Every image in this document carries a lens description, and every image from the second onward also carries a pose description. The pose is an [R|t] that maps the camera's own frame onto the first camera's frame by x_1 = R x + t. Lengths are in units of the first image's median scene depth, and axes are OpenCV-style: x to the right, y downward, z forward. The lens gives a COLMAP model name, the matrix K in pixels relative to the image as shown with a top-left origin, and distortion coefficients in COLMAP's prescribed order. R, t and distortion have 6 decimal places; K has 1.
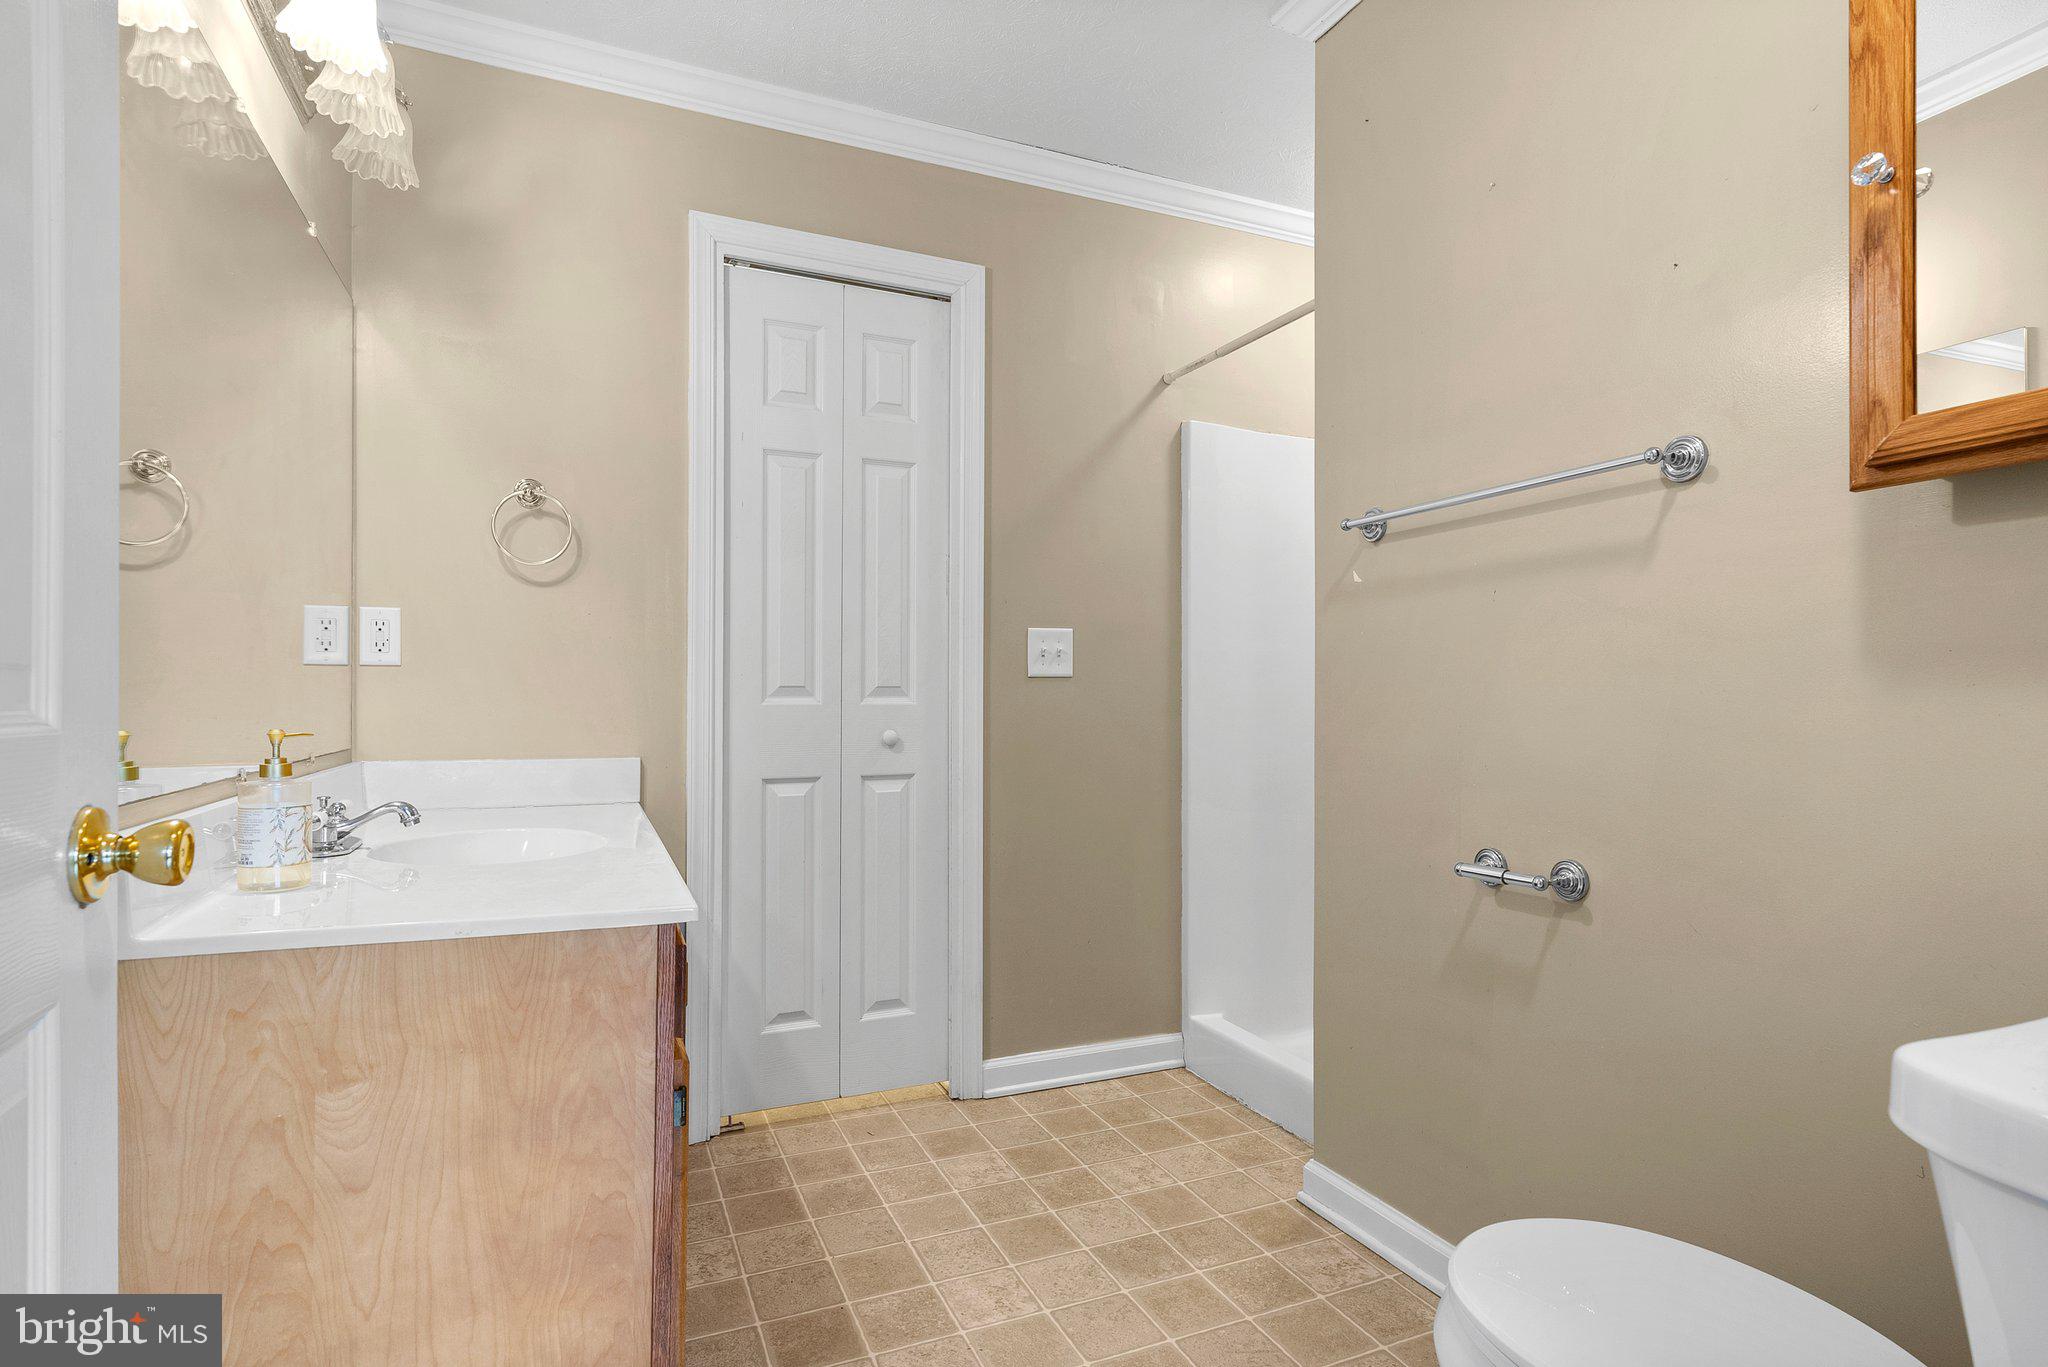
lens RADIAL K [[1045.1, 0, 1024.0], [0, 1045.1, 683.5], [0, 0, 1]] dist [-0.002706, -0.000430]
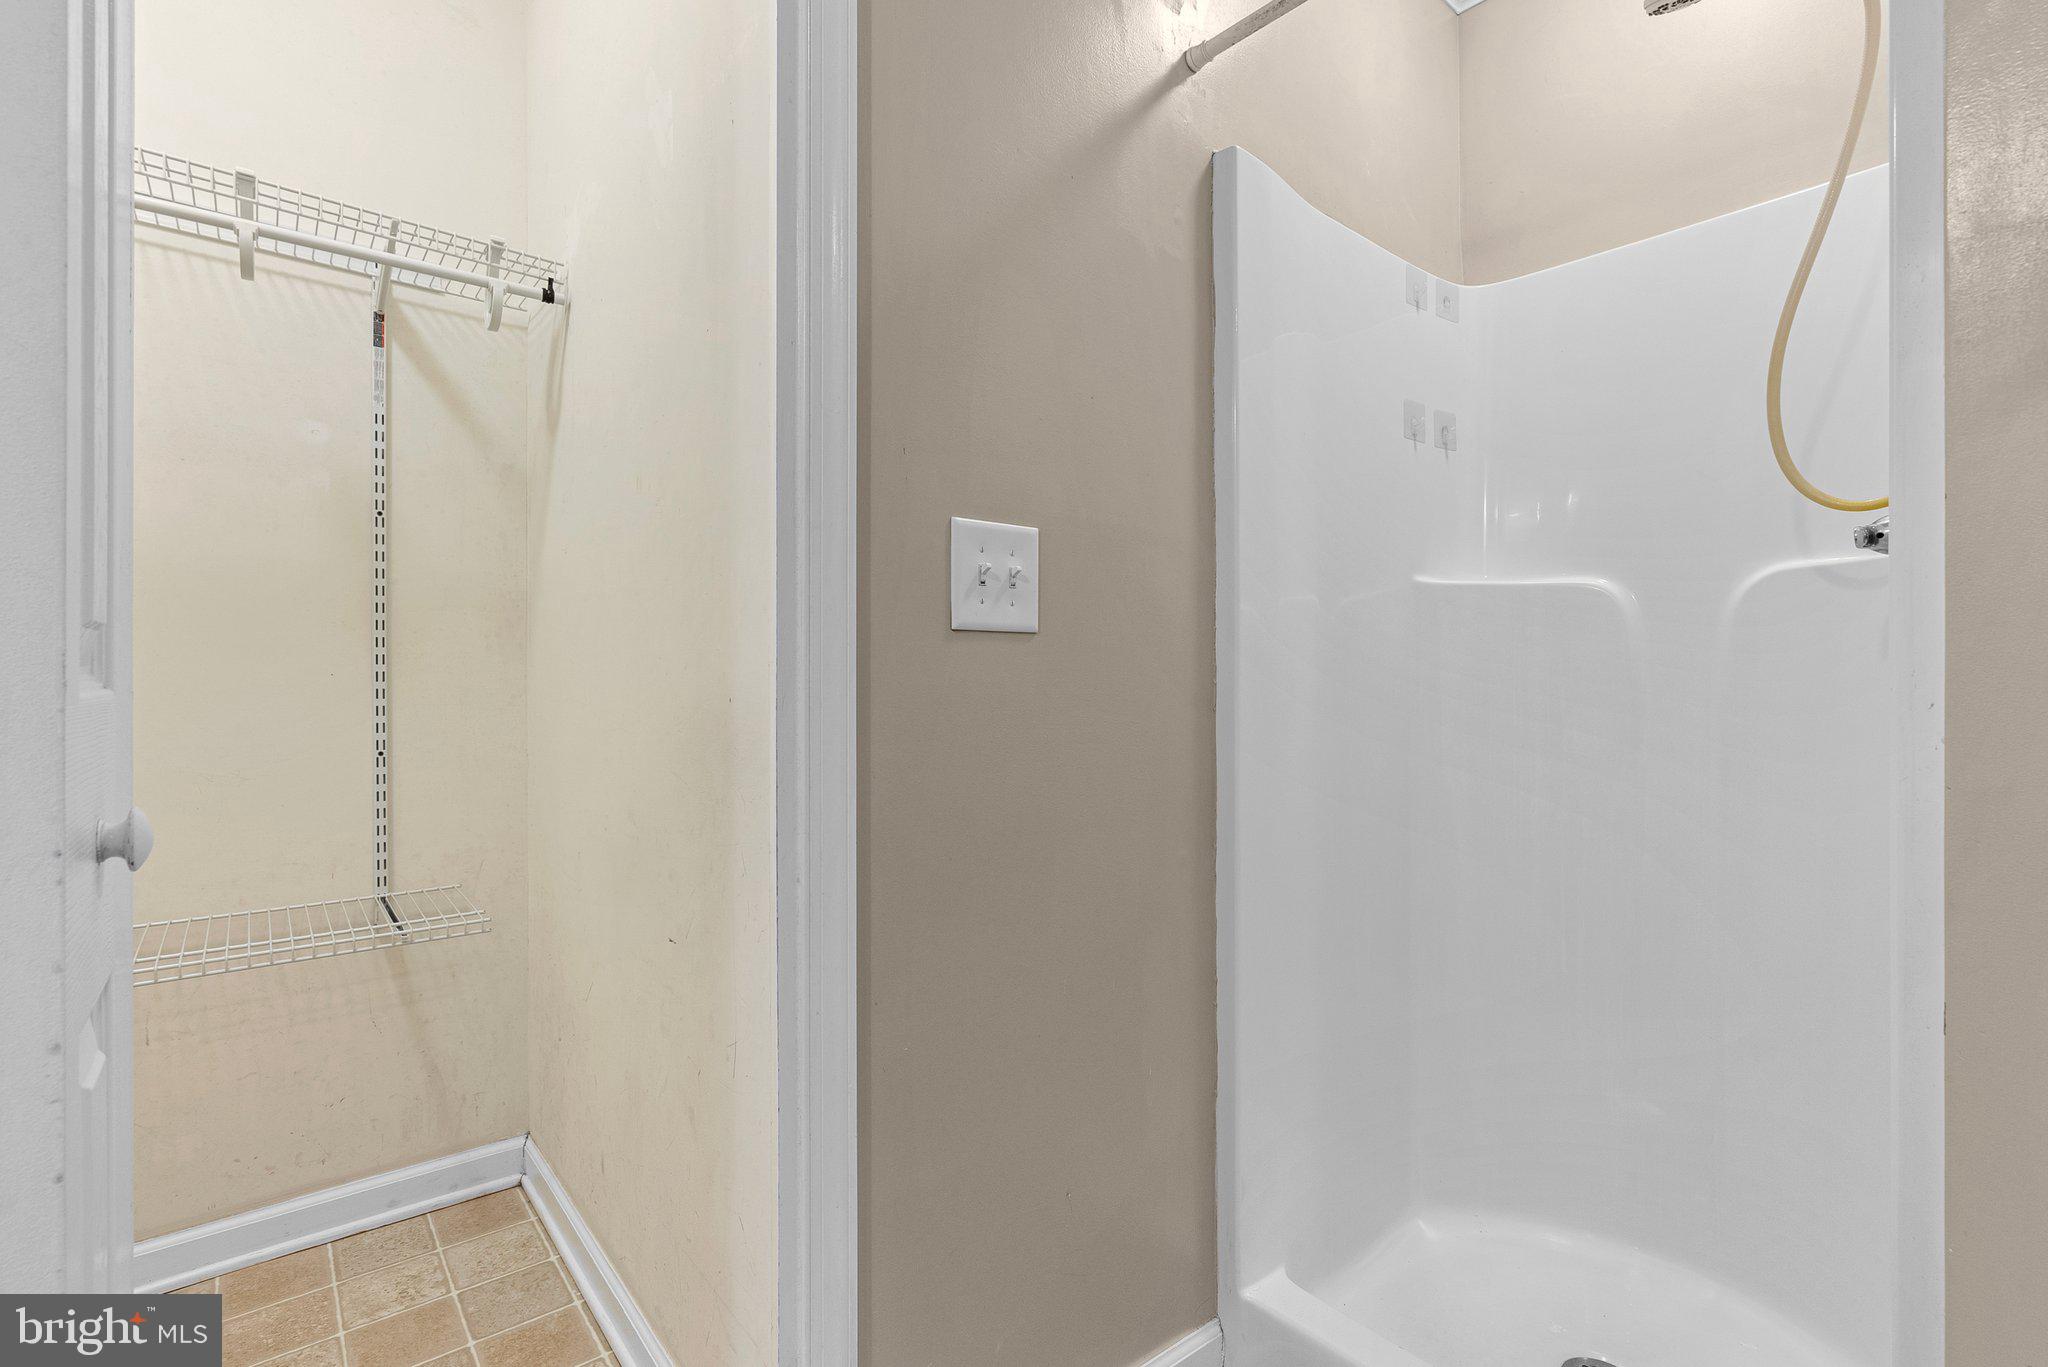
lens RADIAL K [[941.9, 0, 1024.0], [0, 941.9, 683.5], [0, 0, 1]] dist [-0.015141, 0.000567]
pose [[0.961682, 0.001910, 0.274162, -0.069215], [-0.010830, 0.999460, 0.031026, 0.003189], [-0.273954, -0.032807, 0.961183, 0.570923]]
